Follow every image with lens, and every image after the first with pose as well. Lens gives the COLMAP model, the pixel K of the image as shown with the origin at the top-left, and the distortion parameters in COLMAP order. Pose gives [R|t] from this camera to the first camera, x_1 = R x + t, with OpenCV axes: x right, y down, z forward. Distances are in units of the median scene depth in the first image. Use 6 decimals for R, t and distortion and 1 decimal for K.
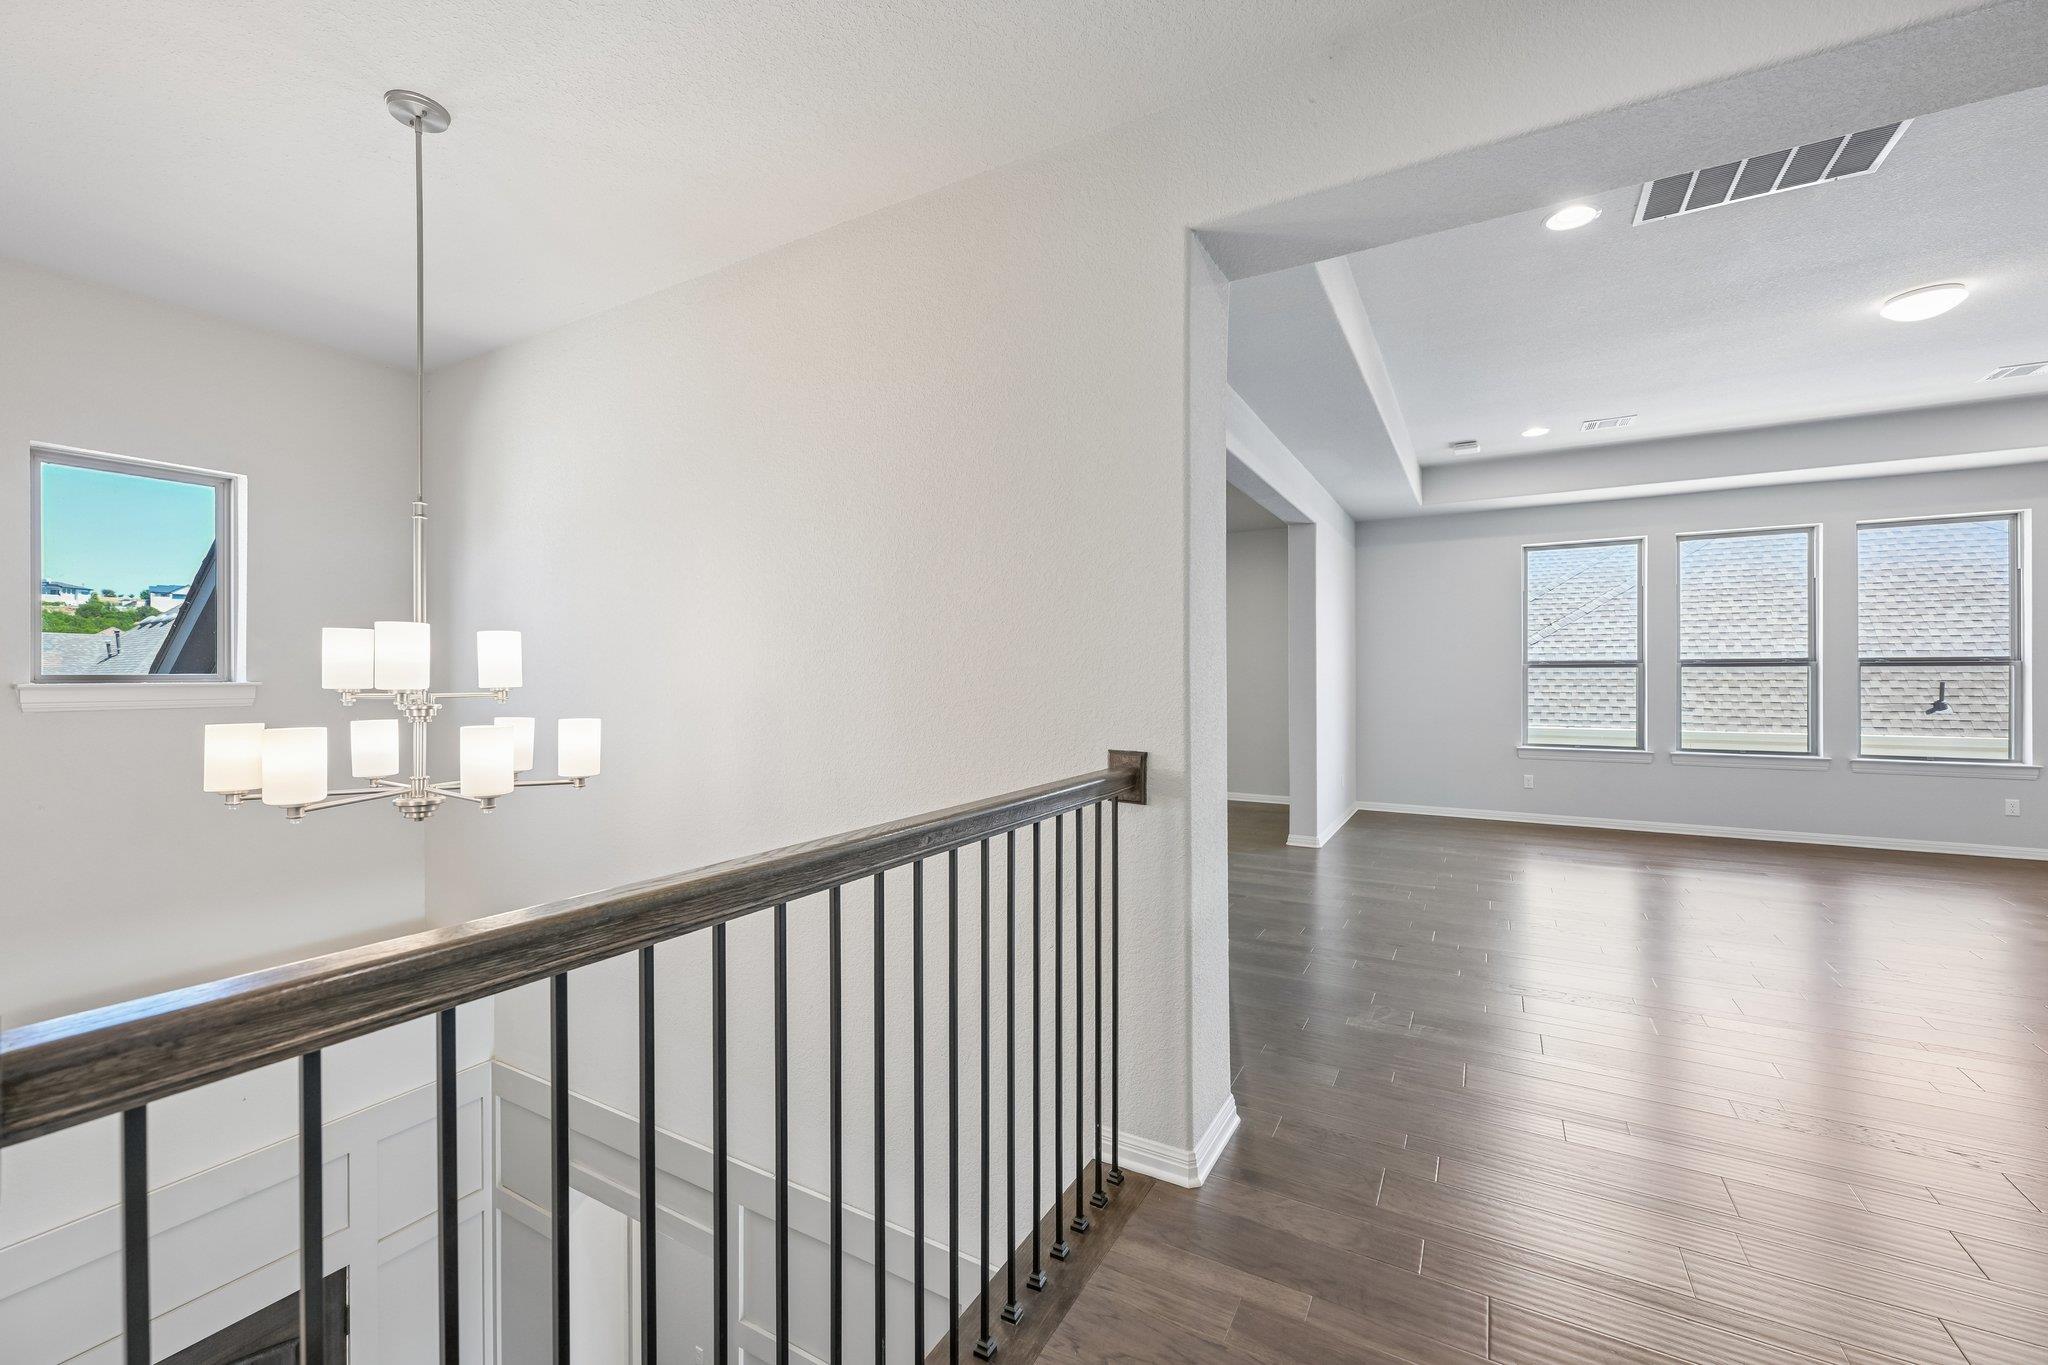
lens RADIAL K [[805.3, 0, 1023.8], [0, 805.3, 677.4], [0, 0, 1]] dist [0.009432, 0.000103]
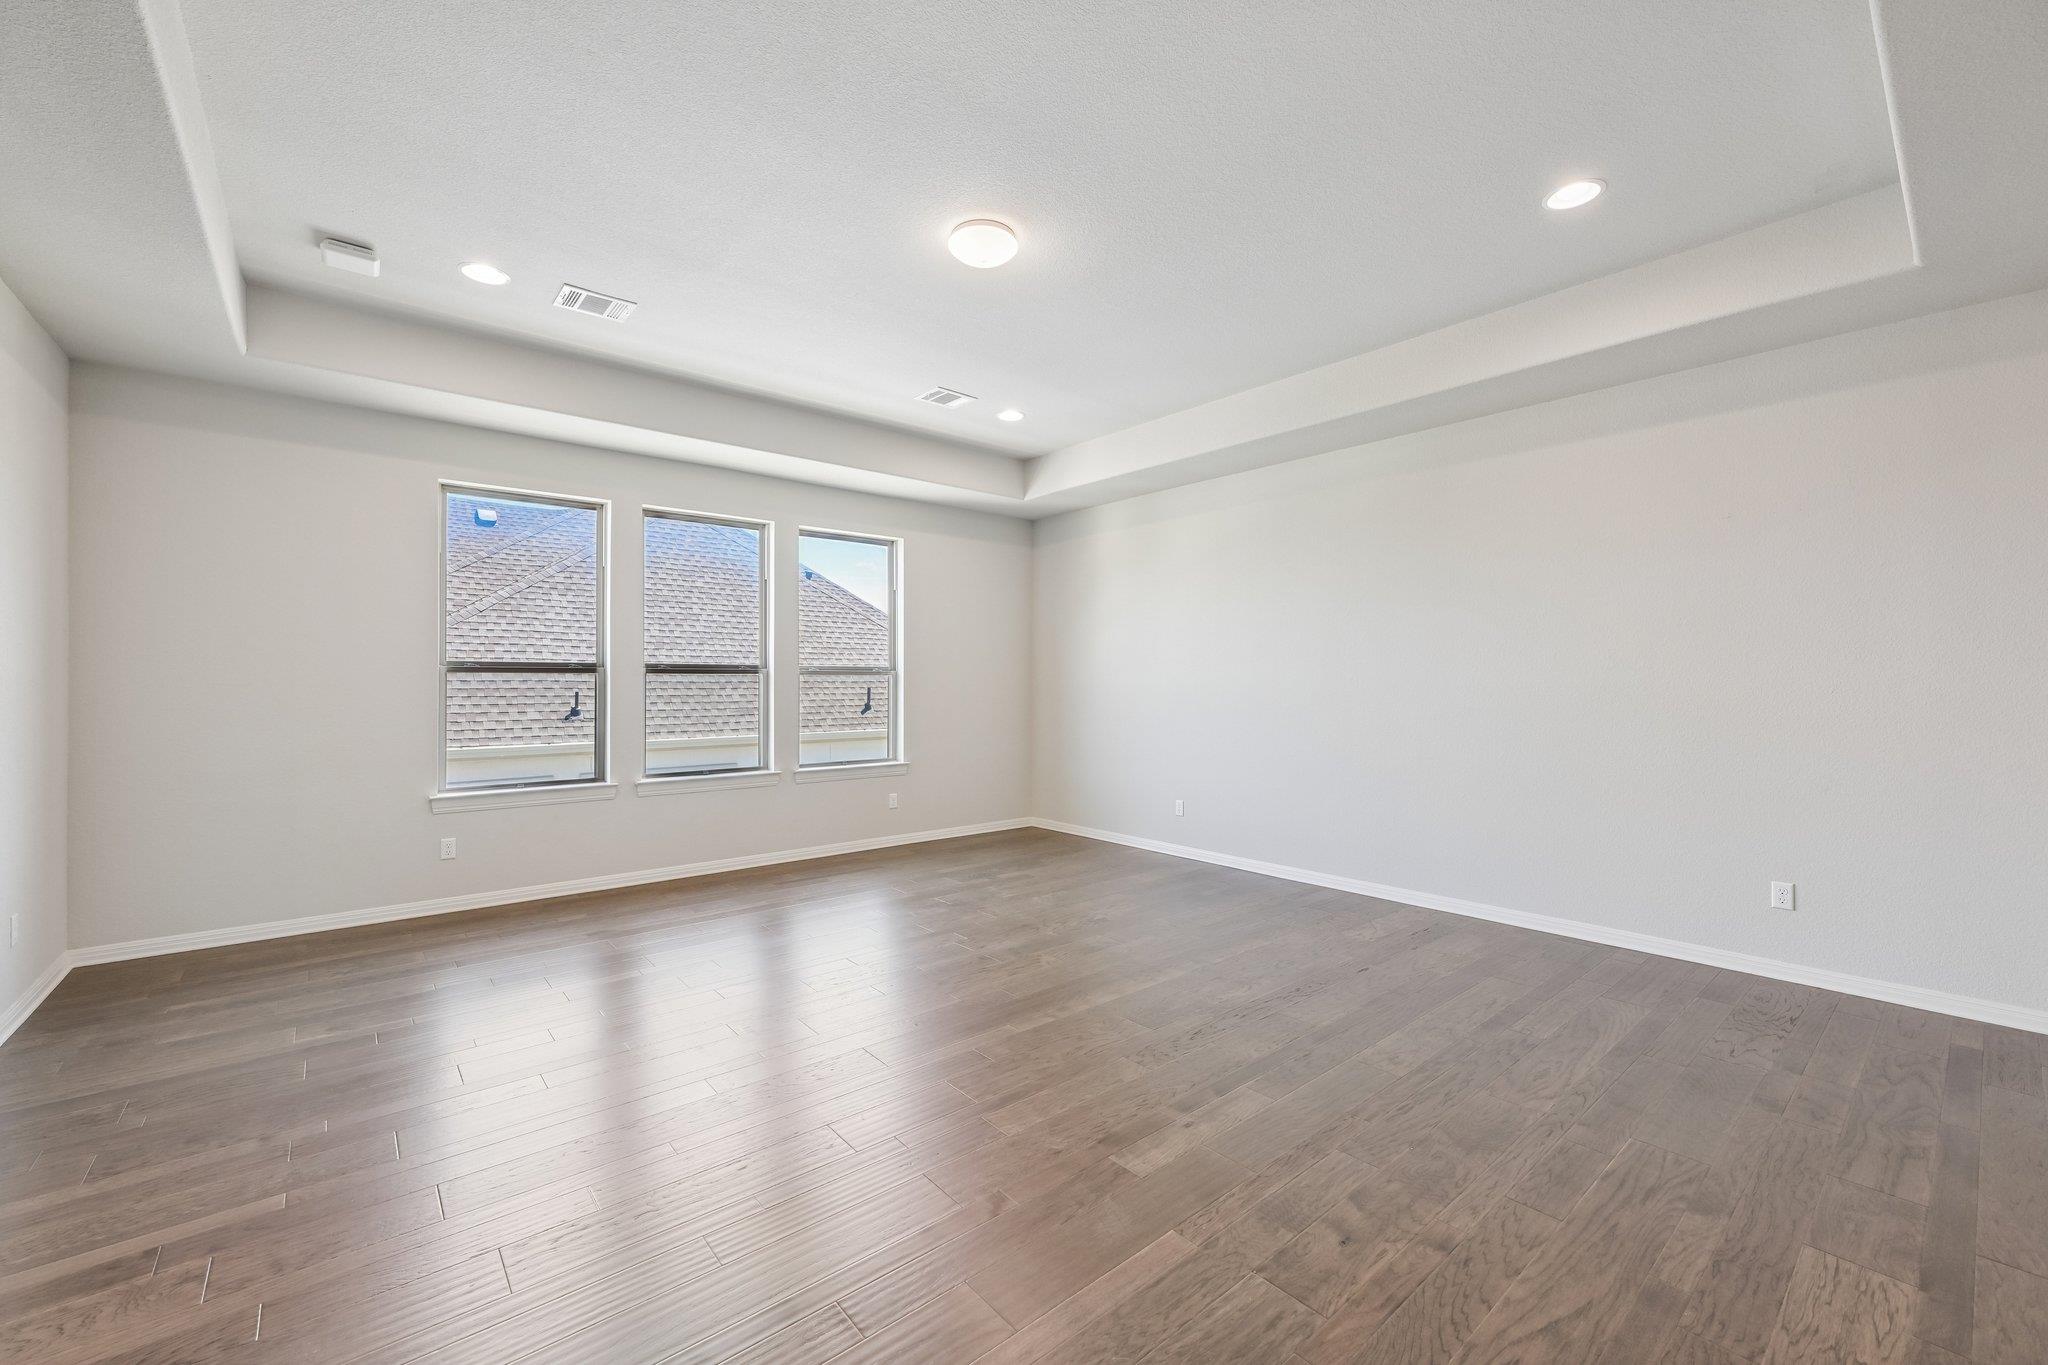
lens RADIAL K [[805.3, 0, 1016.5], [0, 805.3, 679.3], [0, 0, 1]] dist [0.009432, 0.000103]
pose [[0.339694, 0.005838, 0.940518, 0.105443], [0.002371, 0.999972, -0.007064, -0.000293], [-0.940533, 0.004629, 0.339671, 0.219281]]
